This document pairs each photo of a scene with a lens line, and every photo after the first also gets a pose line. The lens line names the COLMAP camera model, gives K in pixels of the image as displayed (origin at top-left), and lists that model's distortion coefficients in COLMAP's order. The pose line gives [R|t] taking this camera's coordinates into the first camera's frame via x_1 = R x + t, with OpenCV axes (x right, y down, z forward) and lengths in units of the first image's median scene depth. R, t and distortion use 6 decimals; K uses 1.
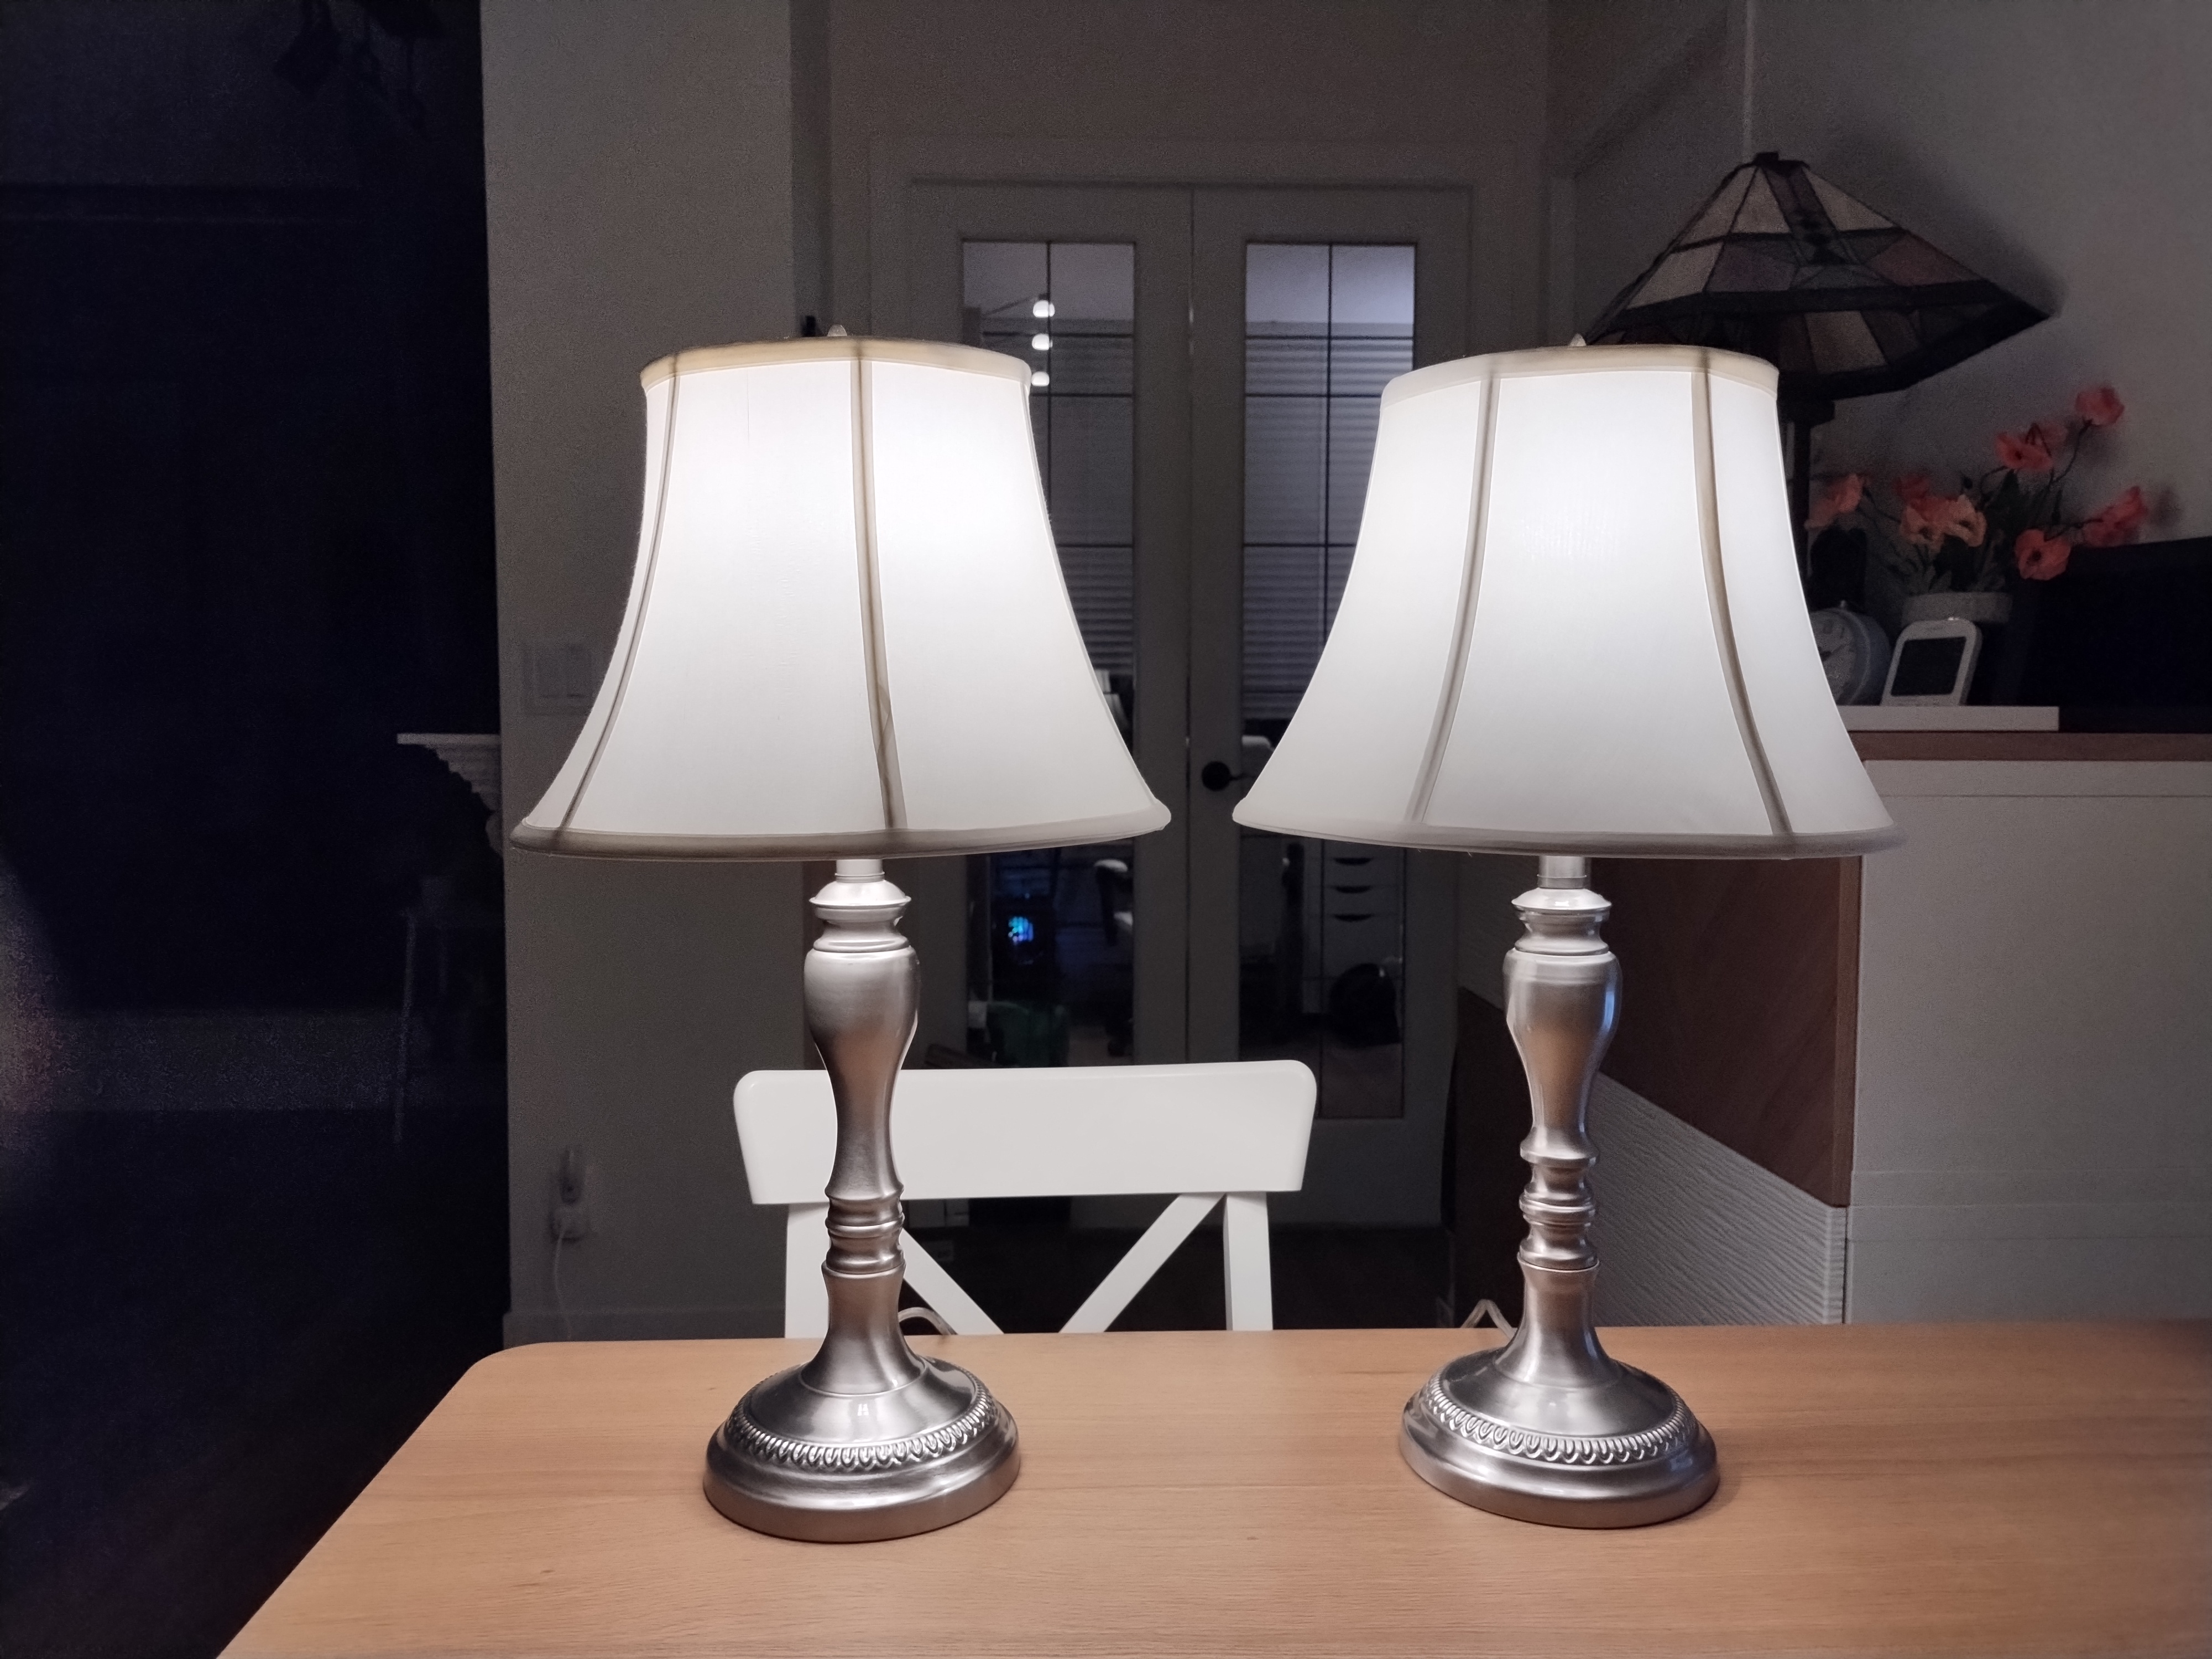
lens RADIAL K [[1569.7, 0, 1106.0], [0, 1569.7, 829.5], [0, 0, 1]] dist [0.004799, 0.003000]
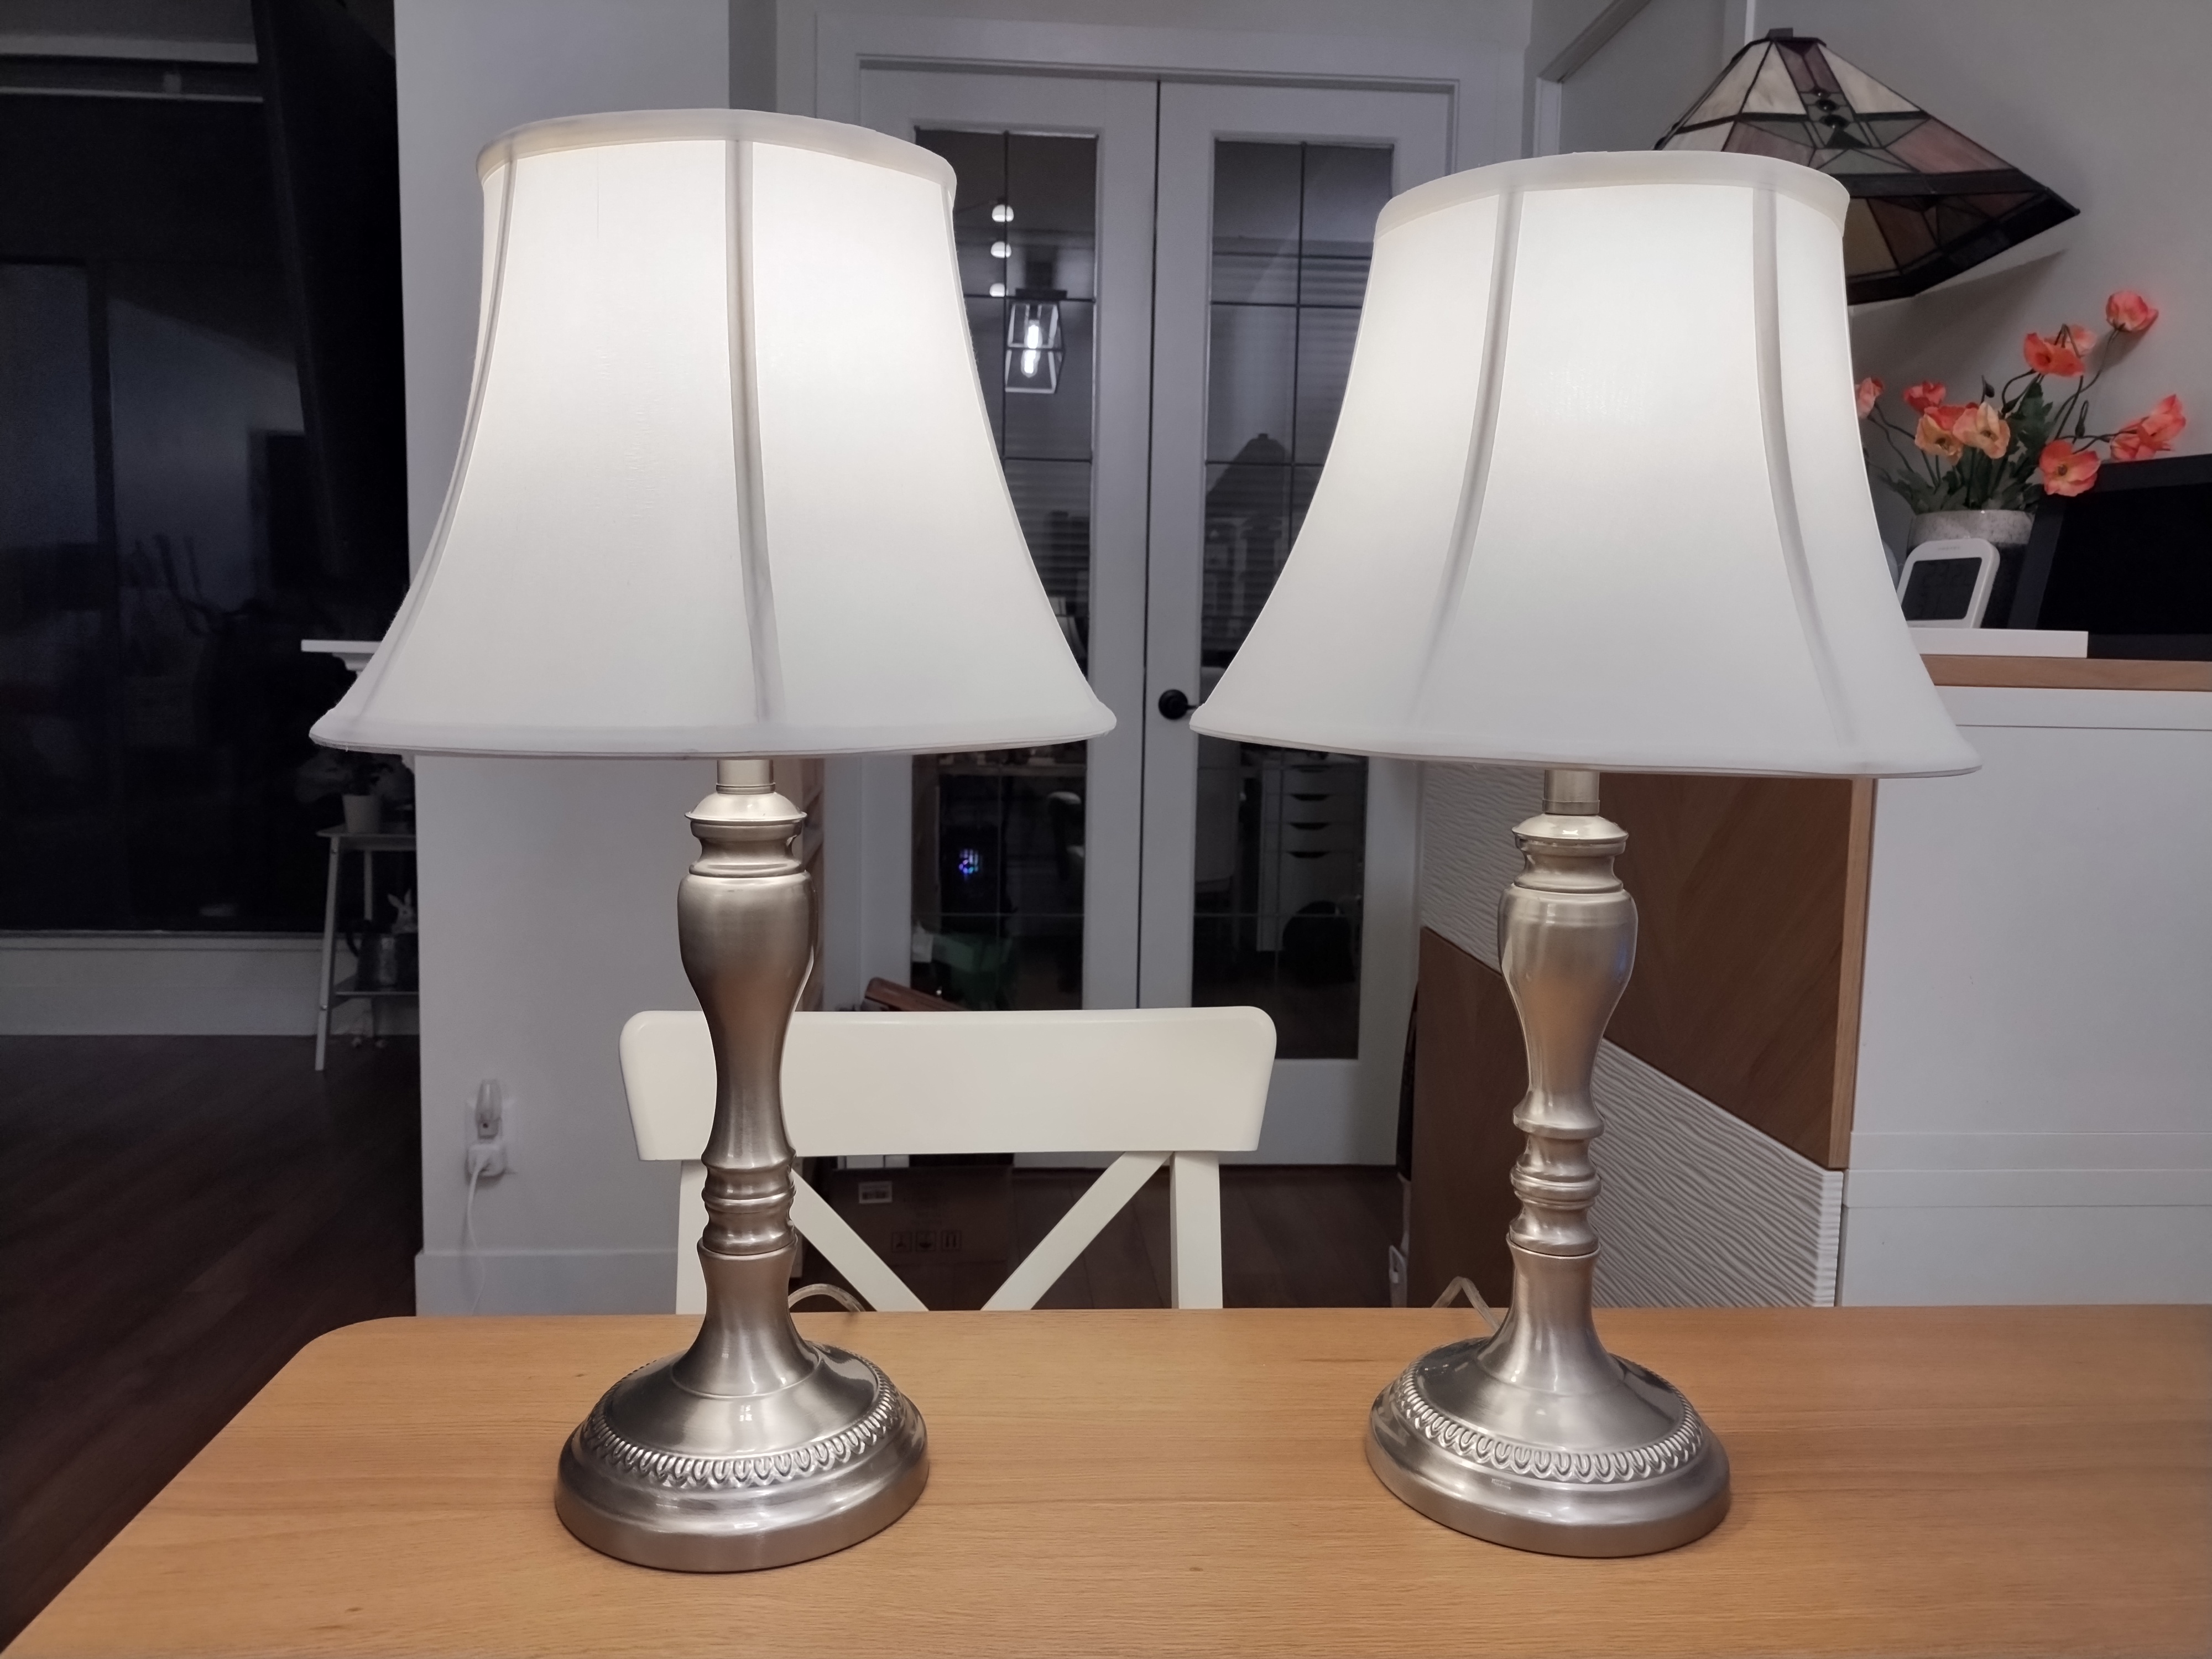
lens RADIAL K [[1582.5, 0, 1101.0], [0, 1582.5, 823.1], [0, 0, 1]] dist [0.003276, -0.000308]
pose [[0.999548, 0.015333, 0.025841, 0.011682], [-0.016304, 0.999152, 0.037809, 0.012923], [-0.025240, -0.038214, 0.998951, 0.138274]]
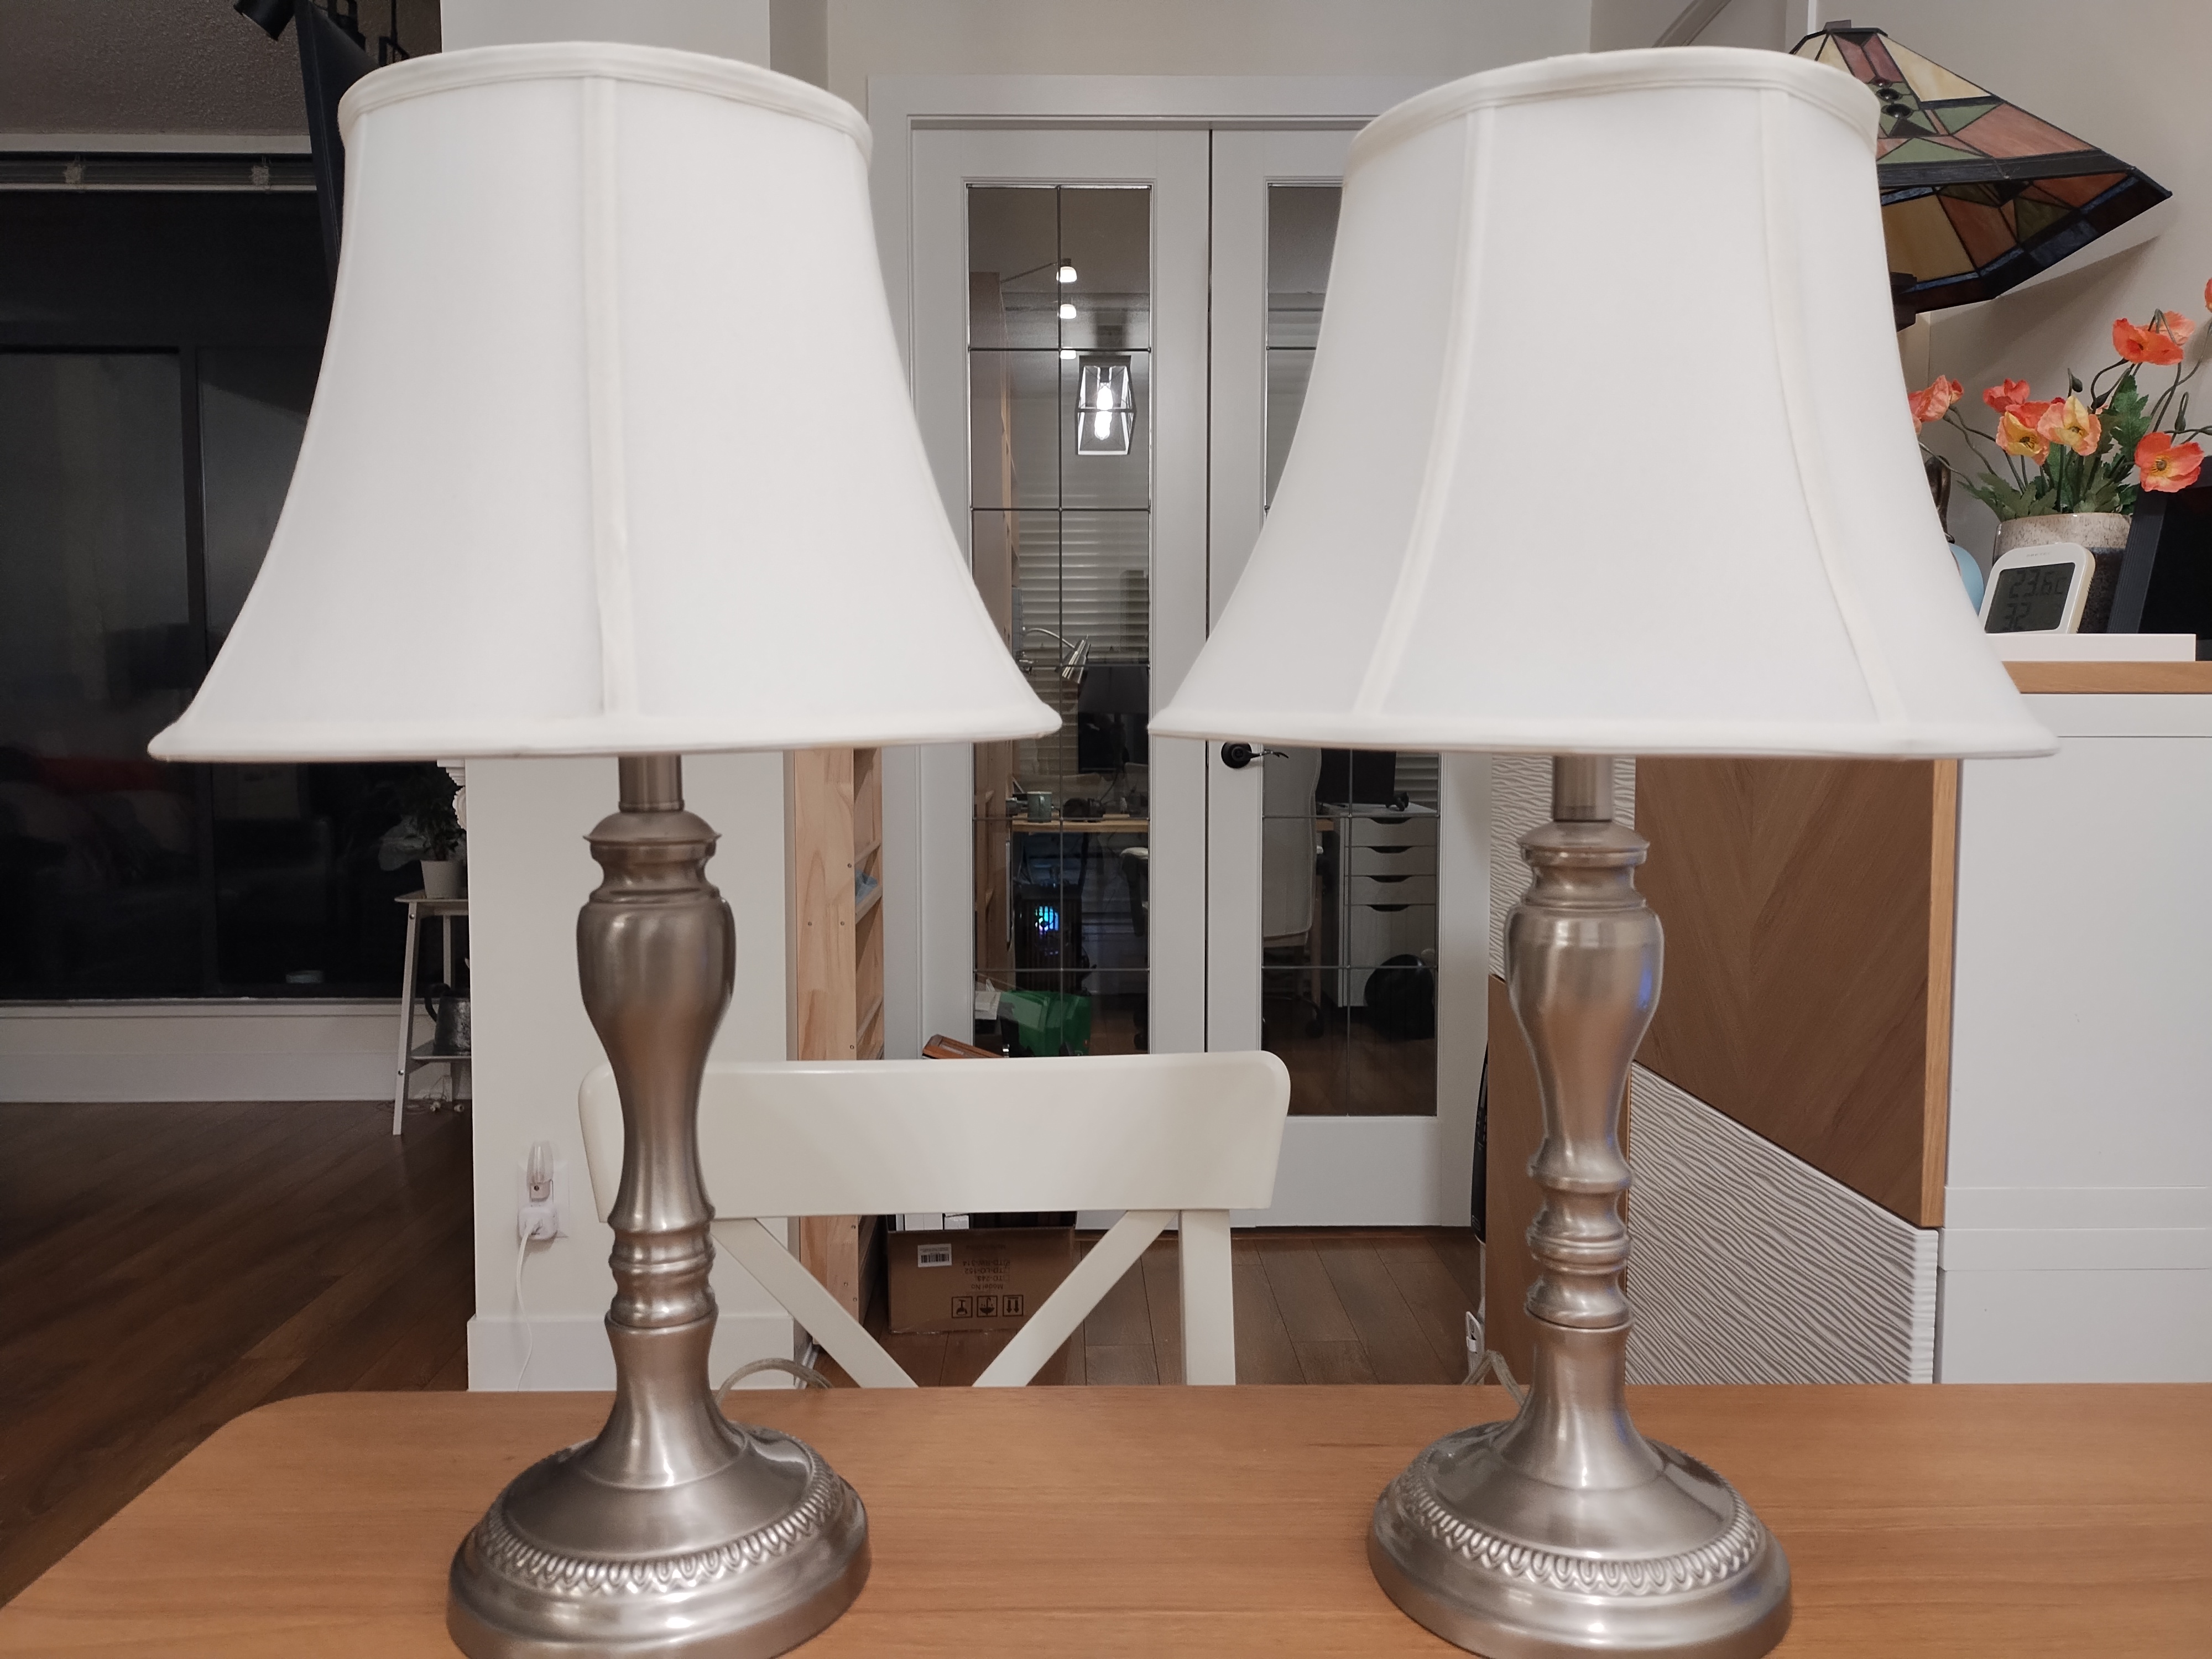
lens RADIAL K [[1569.7, 0, 1106.0], [0, 1569.7, 829.5], [0, 0, 1]] dist [0.004799, 0.003000]
pose [[0.999520, -0.001207, -0.030958, 0.082308], [0.001288, 0.999996, 0.002617, 0.037735], [0.030955, -0.002656, 0.999517, 0.230042]]
